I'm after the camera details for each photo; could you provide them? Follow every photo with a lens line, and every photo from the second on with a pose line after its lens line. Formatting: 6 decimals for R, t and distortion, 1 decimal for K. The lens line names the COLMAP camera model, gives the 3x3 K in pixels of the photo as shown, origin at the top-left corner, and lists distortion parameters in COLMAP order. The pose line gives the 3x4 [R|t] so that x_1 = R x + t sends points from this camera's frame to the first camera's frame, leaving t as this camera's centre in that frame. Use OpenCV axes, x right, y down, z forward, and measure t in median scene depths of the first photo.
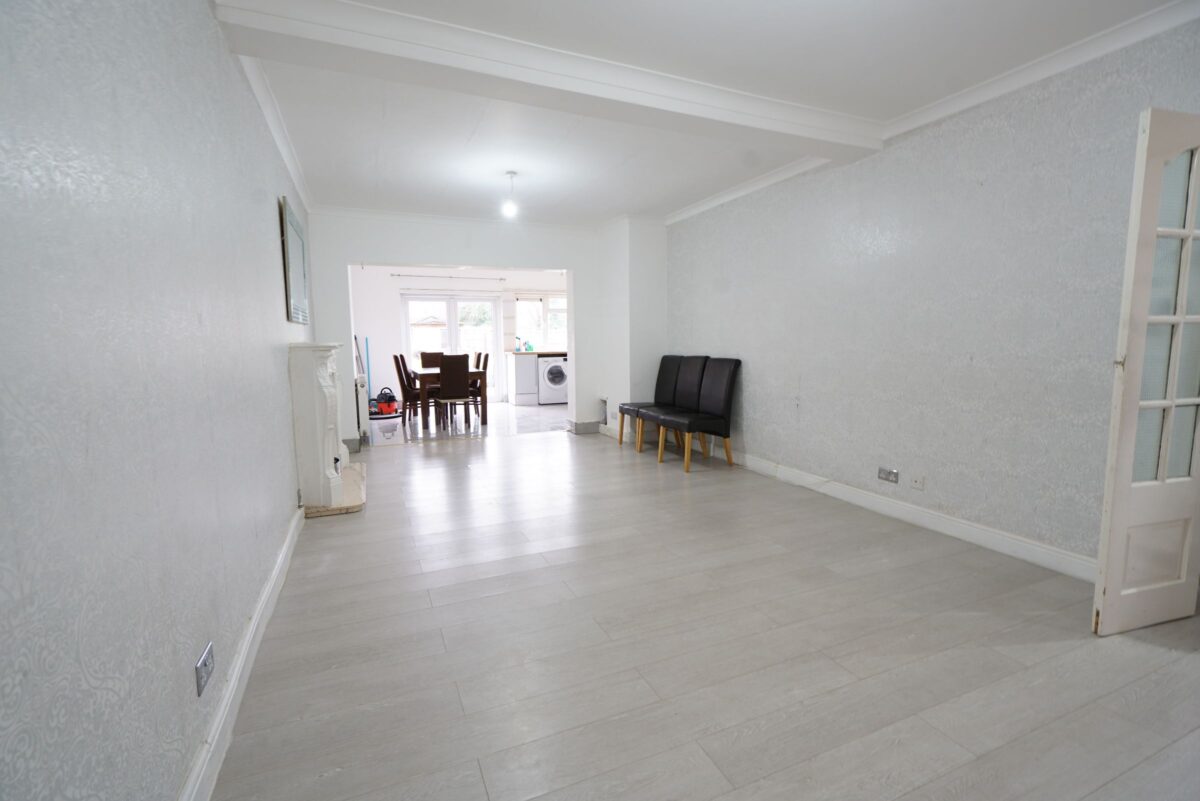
lens RADIAL K [[542.4, 0, 601.3], [0, 542.4, 401.1], [0, 0, 1]] dist [-0.001483, -0.000661]
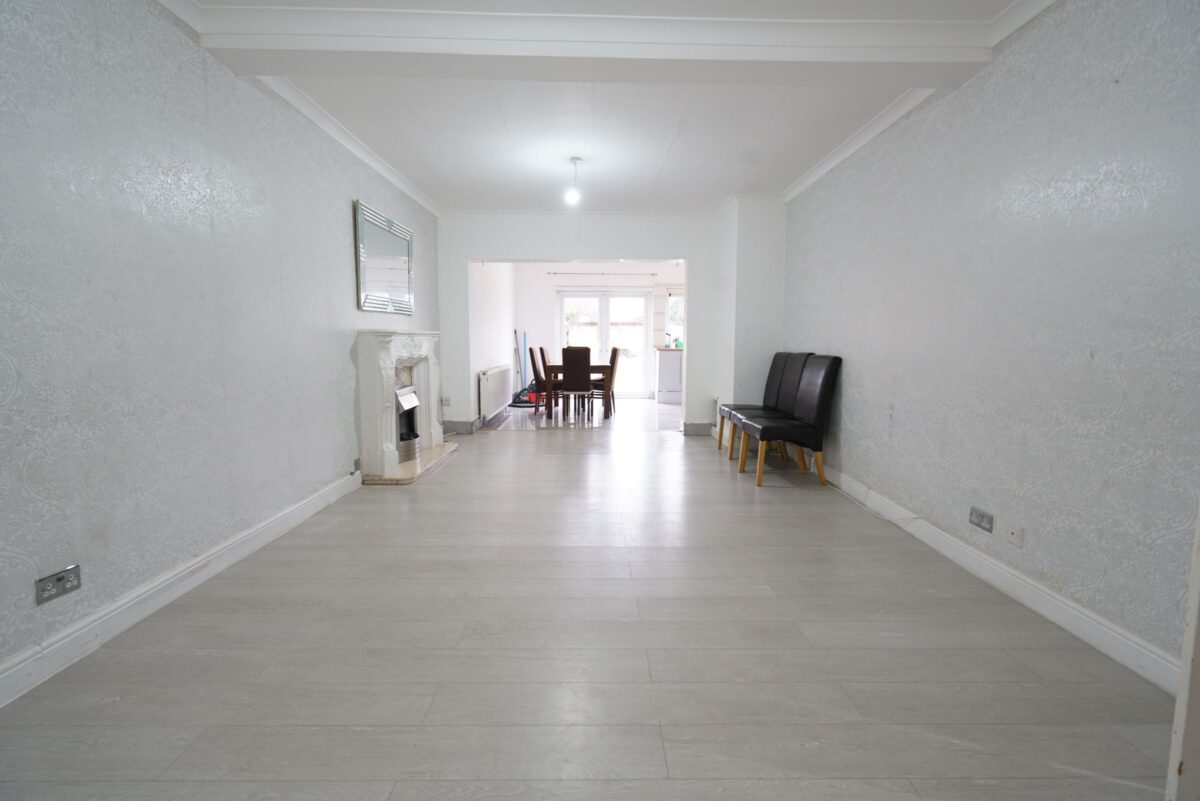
lens RADIAL K [[542.4, 0, 601.6], [0, 542.4, 399.5], [0, 0, 1]] dist [-0.001483, -0.000661]
pose [[0.918899, 0.055587, -0.390557, 0.282295], [-0.057354, 0.998328, 0.007146, 0.002711], [0.390301, 0.015833, 0.920551, 0.124388]]
